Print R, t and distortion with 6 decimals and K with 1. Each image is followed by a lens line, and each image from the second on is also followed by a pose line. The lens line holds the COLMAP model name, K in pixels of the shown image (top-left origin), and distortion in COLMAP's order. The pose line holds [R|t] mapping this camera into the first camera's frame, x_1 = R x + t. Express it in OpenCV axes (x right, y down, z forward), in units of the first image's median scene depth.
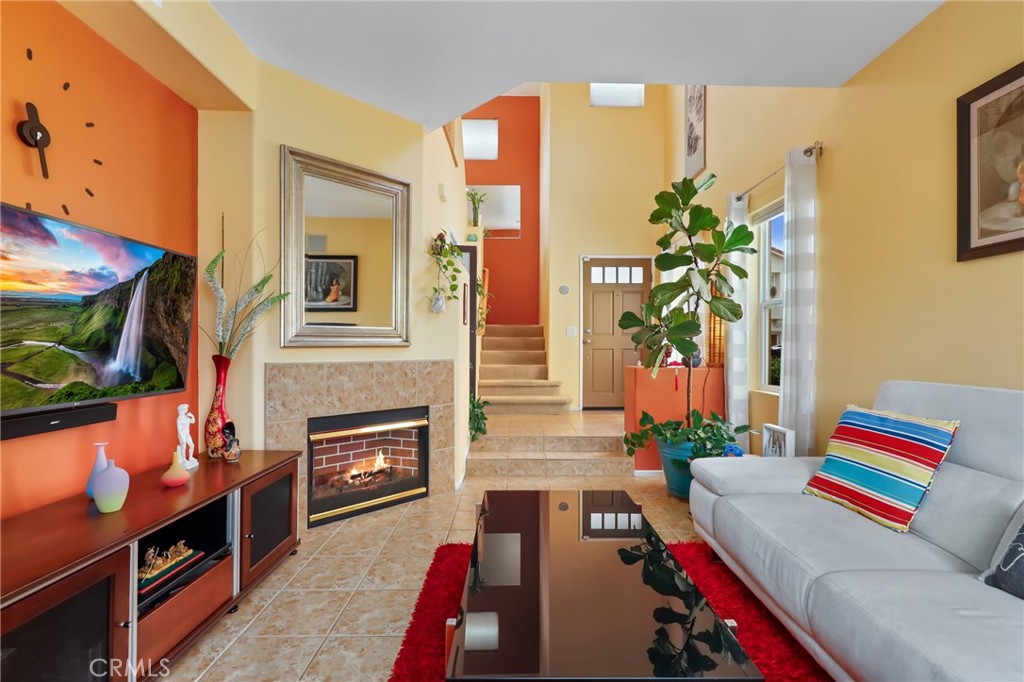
lens RADIAL K [[463.9, 0, 515.7], [0, 463.9, 347.3], [0, 0, 1]] dist [-0.000156, -0.001384]
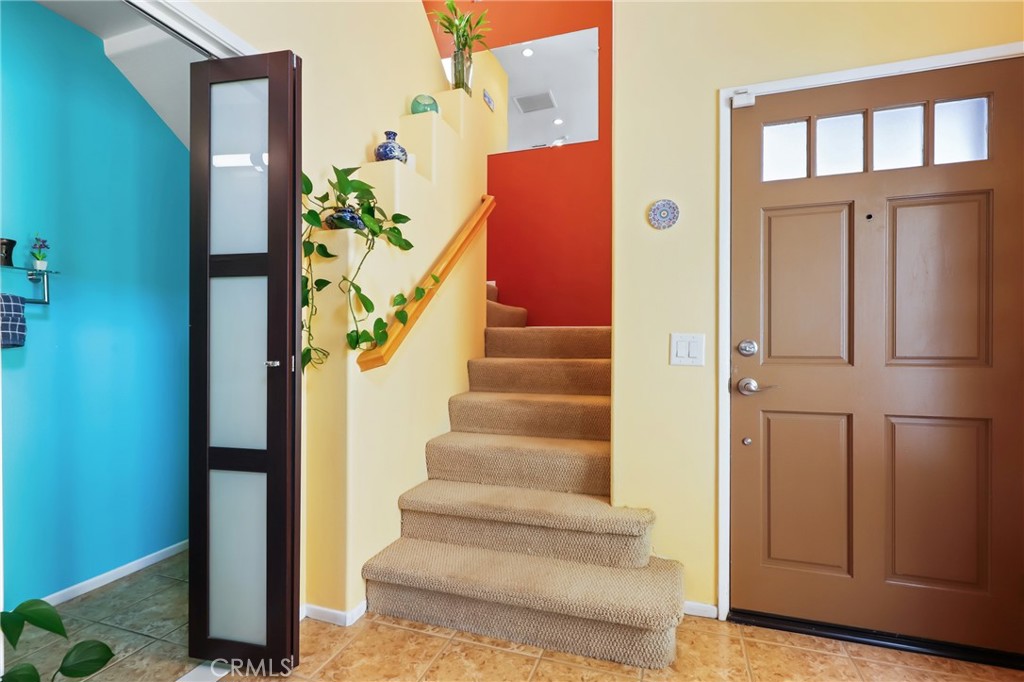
lens RADIAL K [[463.9, 0, 503.5], [0, 463.9, 333.4], [0, 0, 1]] dist [-0.000156, -0.001384]
pose [[0.942586, -0.000469, -0.333963, 0.106856], [-0.000788, 0.999993, -0.003627, -0.042015], [0.333963, 0.003682, 0.942579, 0.669448]]
